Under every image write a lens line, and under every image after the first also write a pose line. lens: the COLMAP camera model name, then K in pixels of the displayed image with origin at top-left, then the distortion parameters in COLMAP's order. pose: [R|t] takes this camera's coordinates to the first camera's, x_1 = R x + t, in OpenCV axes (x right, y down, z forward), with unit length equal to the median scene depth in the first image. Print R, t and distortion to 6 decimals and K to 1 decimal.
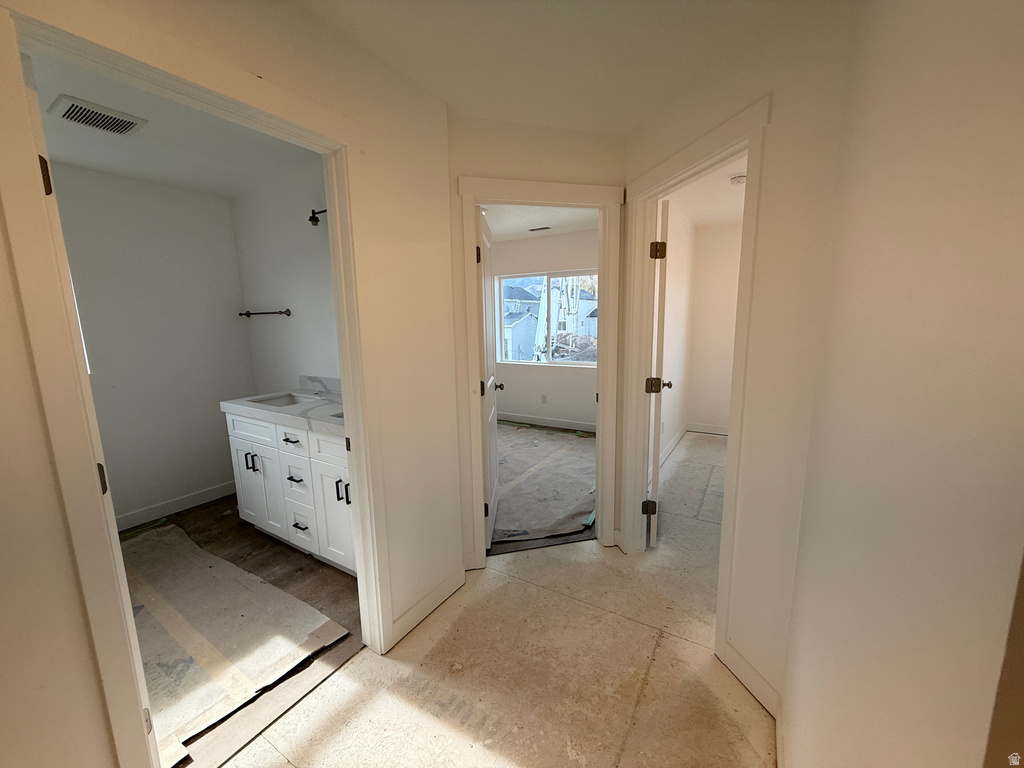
lens RADIAL K [[407.4, 0, 509.7], [0, 407.4, 385.5], [0, 0, 1]] dist [-0.001138, -0.000431]
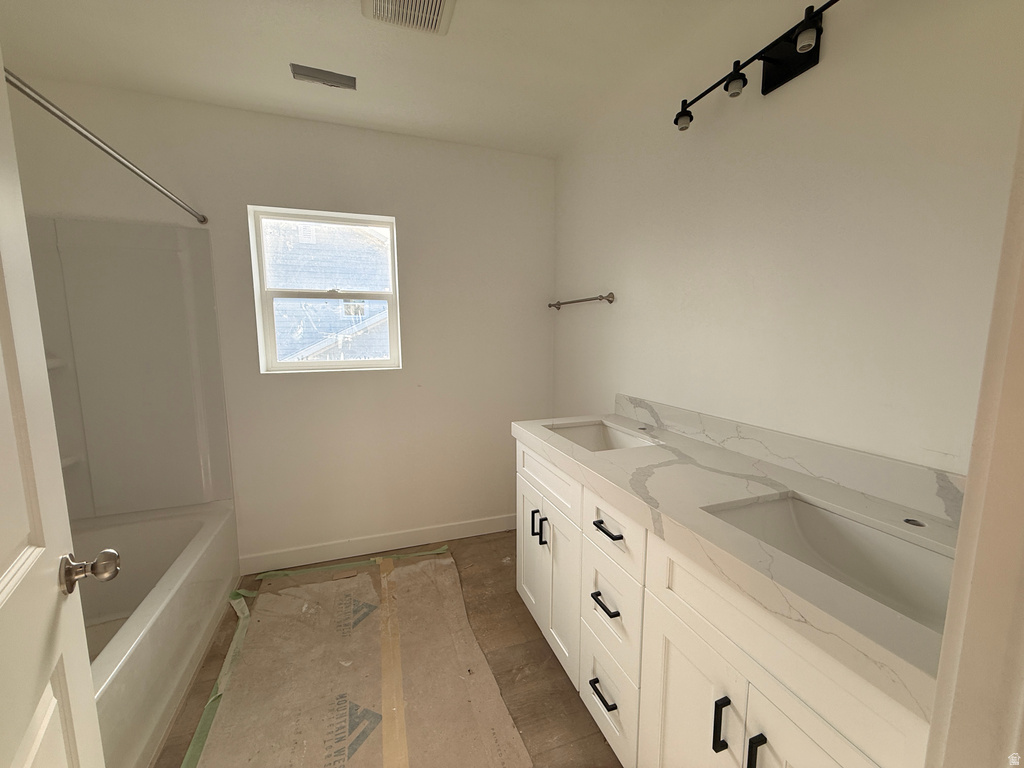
lens RADIAL K [[407.4, 0, 511.6], [0, 407.4, 384.0], [0, 0, 1]] dist [-0.001138, -0.000431]
pose [[0.786507, 0.092028, -0.610686, -0.295990], [-0.111444, 0.993751, 0.006225, -0.030085], [0.607442, 0.063161, 0.791849, 0.450371]]
